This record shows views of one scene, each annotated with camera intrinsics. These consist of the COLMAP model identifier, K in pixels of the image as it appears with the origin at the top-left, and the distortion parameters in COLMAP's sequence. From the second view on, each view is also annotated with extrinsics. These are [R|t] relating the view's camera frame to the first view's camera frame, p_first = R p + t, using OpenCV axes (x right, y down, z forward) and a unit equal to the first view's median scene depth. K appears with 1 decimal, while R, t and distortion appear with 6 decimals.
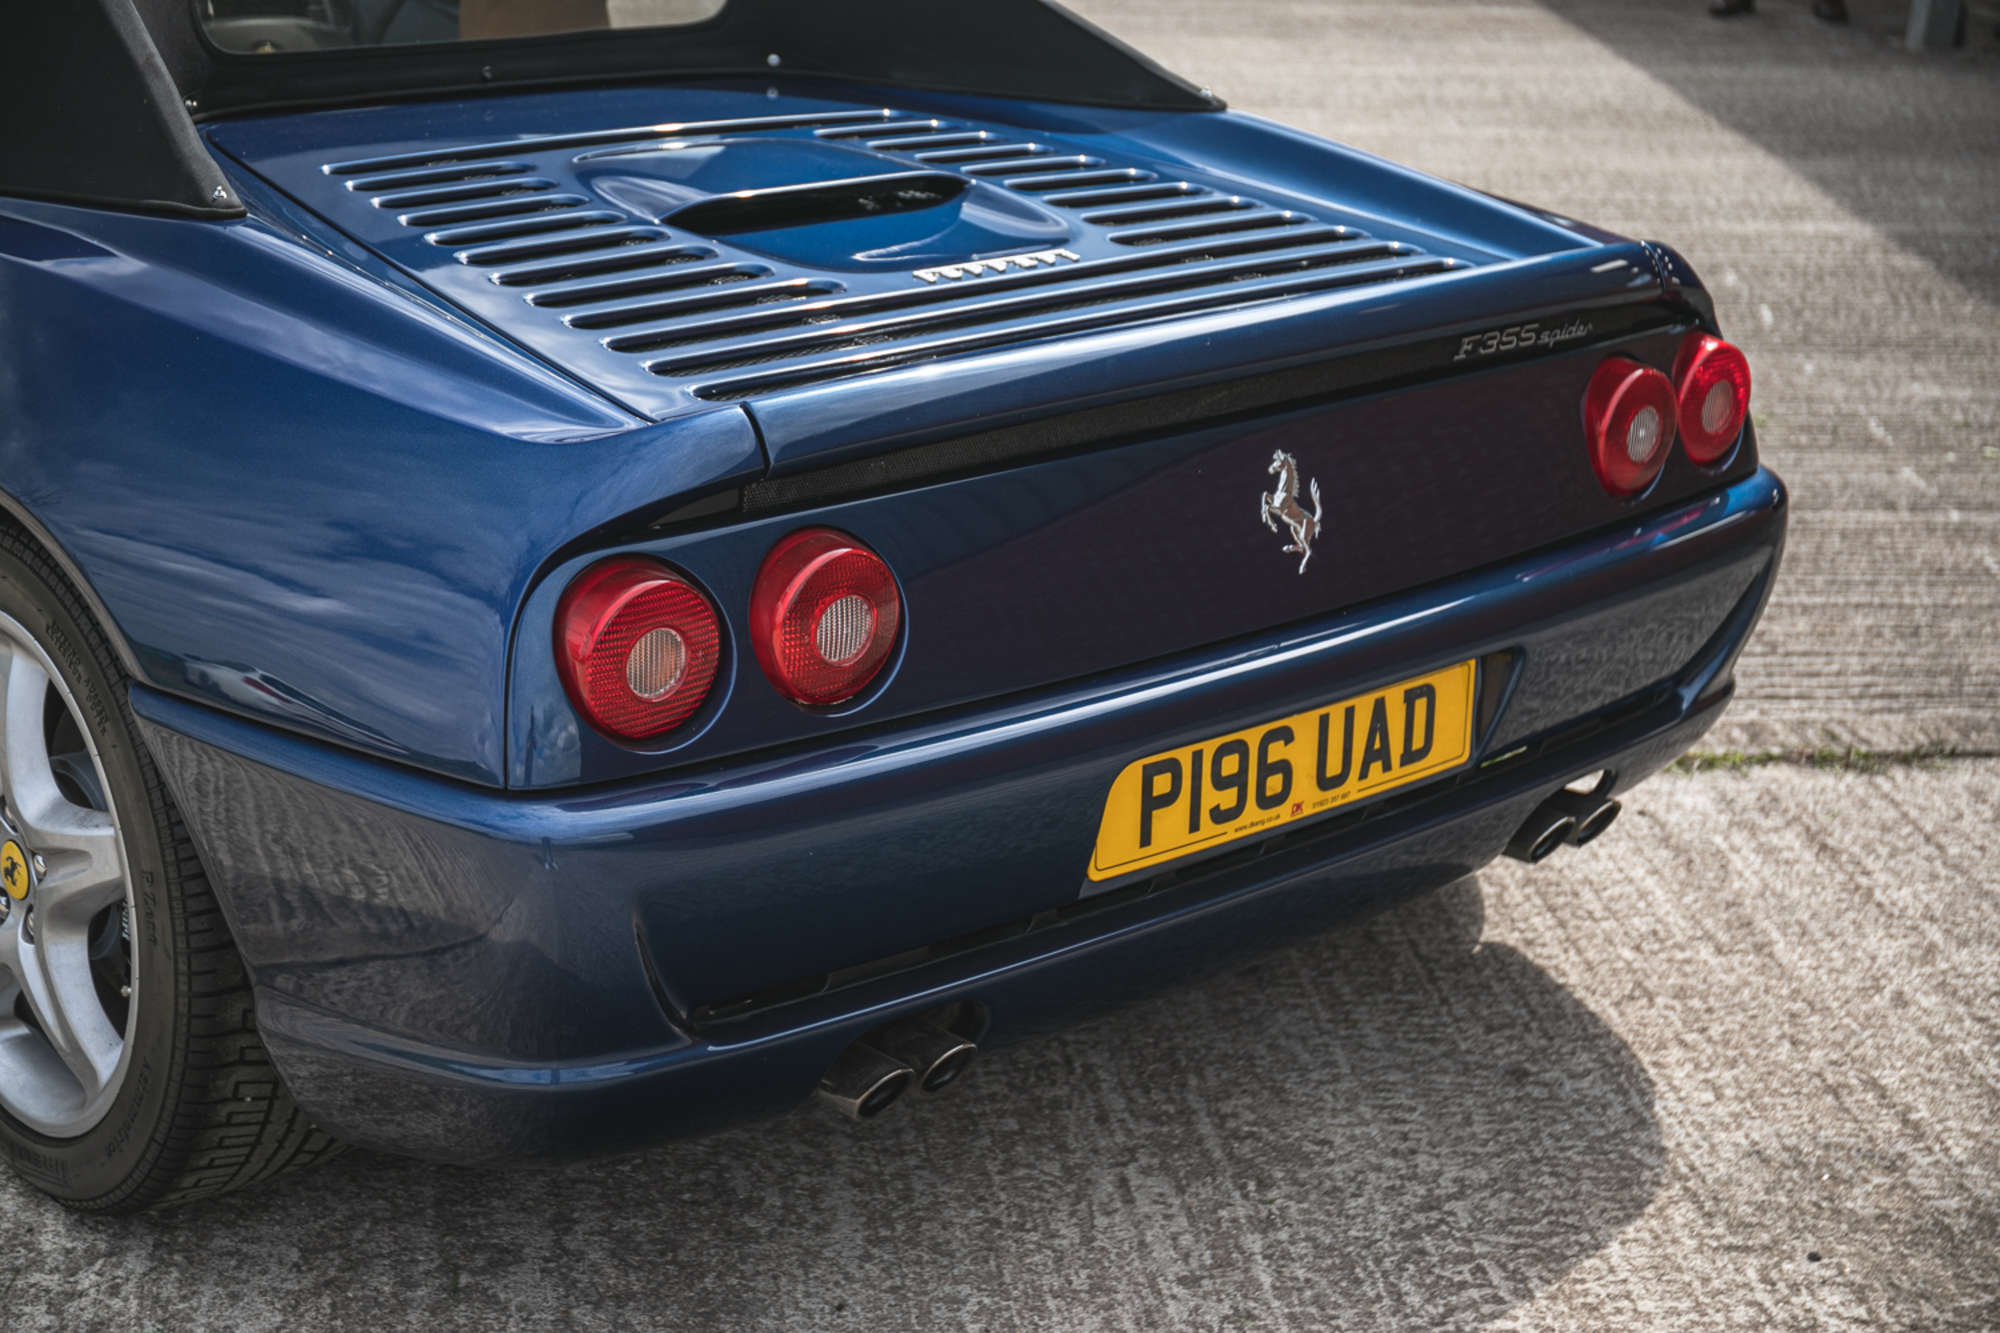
lens RADIAL K [[3157.6, 0, 1000.0], [0, 3157.6, 666.5], [0, 0, 1]] dist [0.108489, 0.068700]
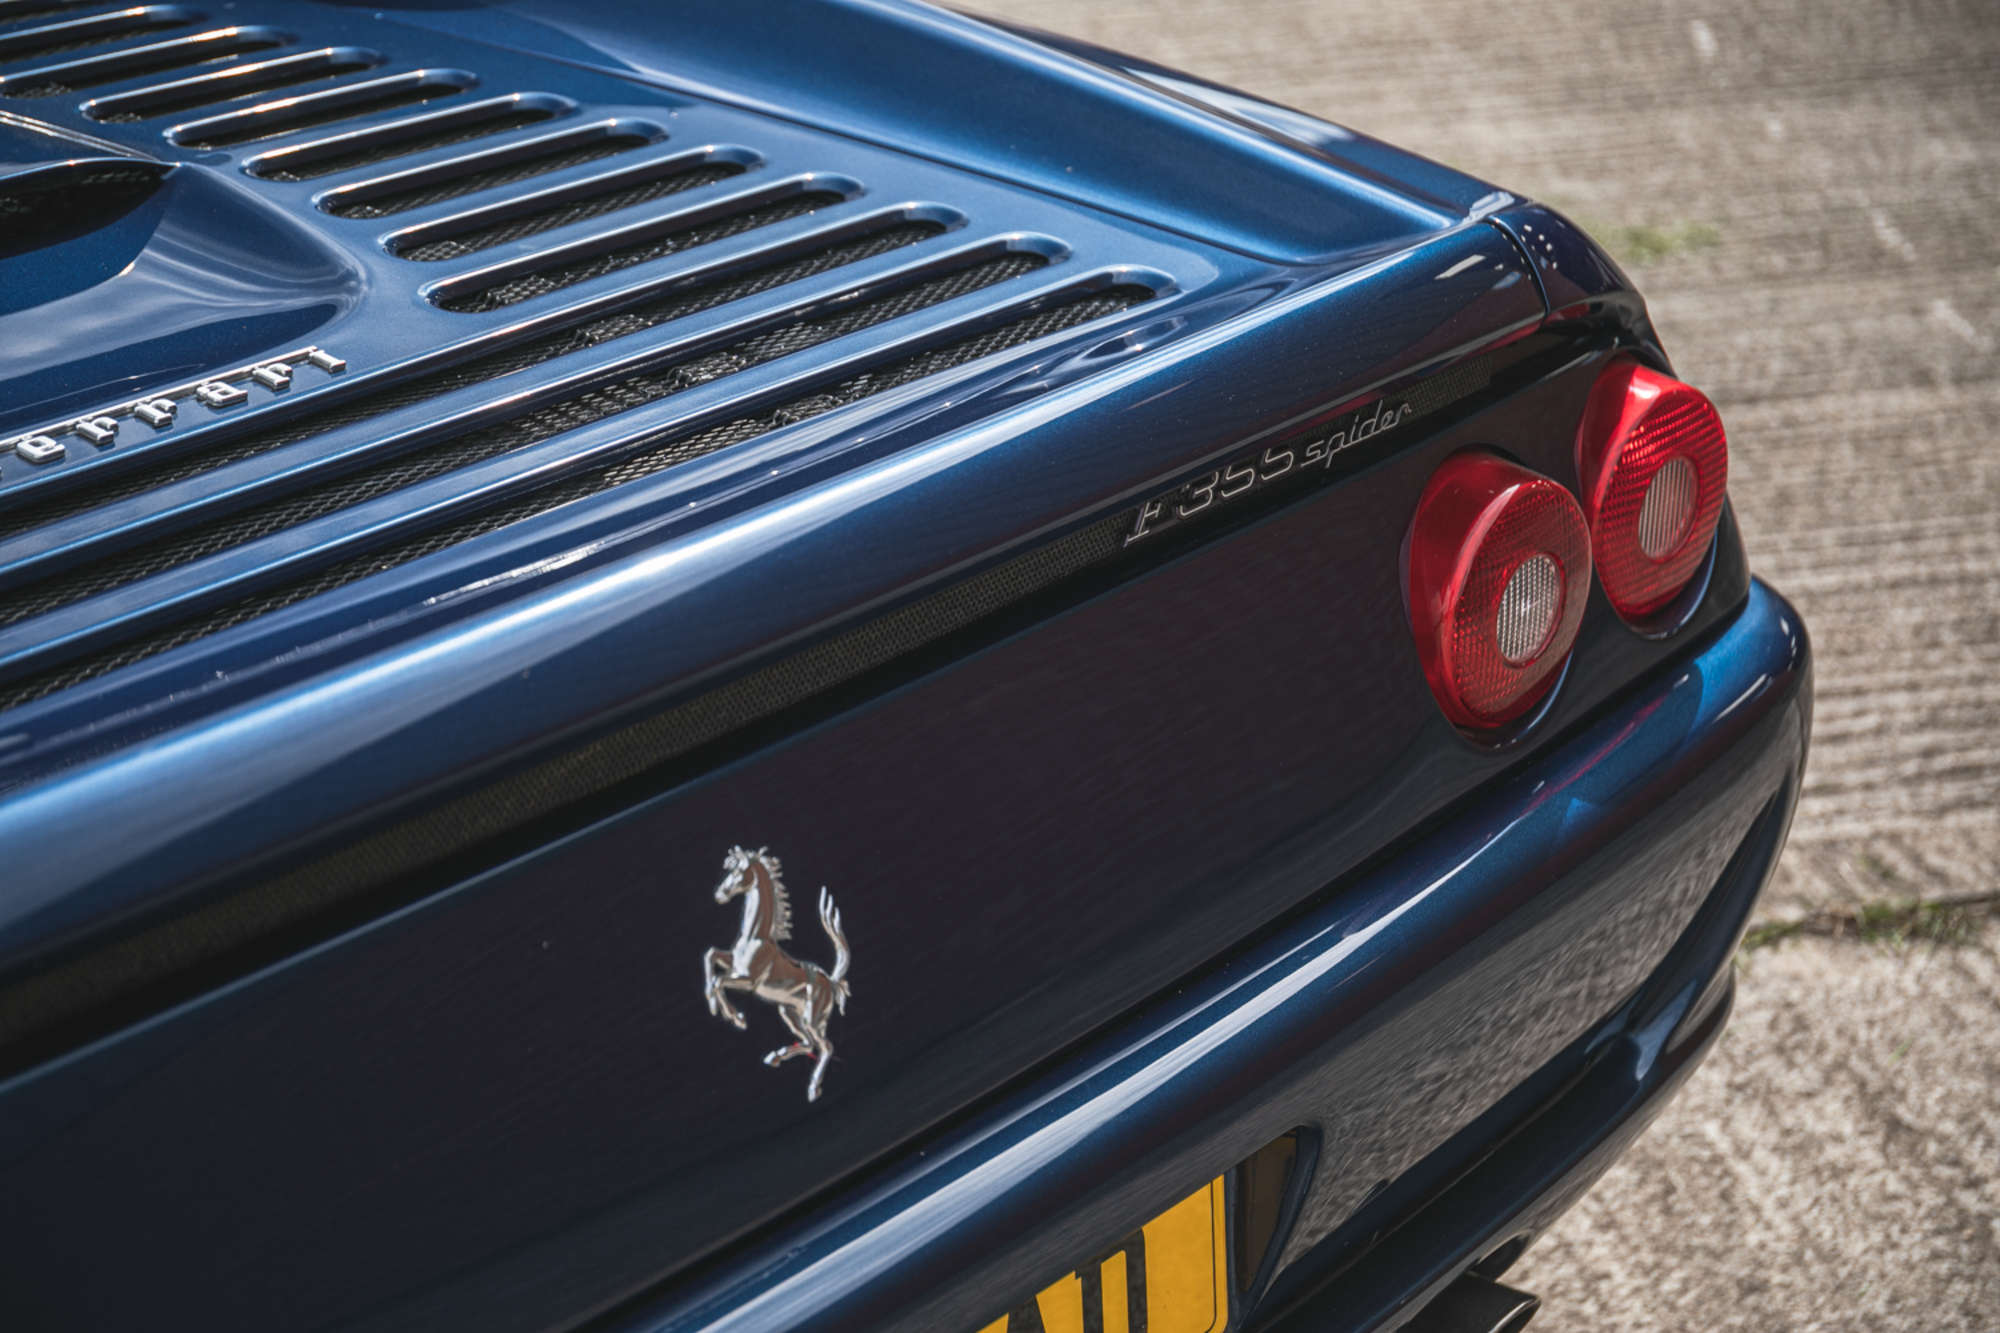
lens RADIAL K [[3749.1, 0, 1000.0], [0, 3749.1, 666.5], [0, 0, 1]] dist [0.111447, 0.388095]
pose [[0.995135, -0.087310, 0.045643, 0.091660], [0.083166, 0.992823, 0.085944, -0.121227], [-0.052819, -0.081730, 0.995254, 0.413556]]
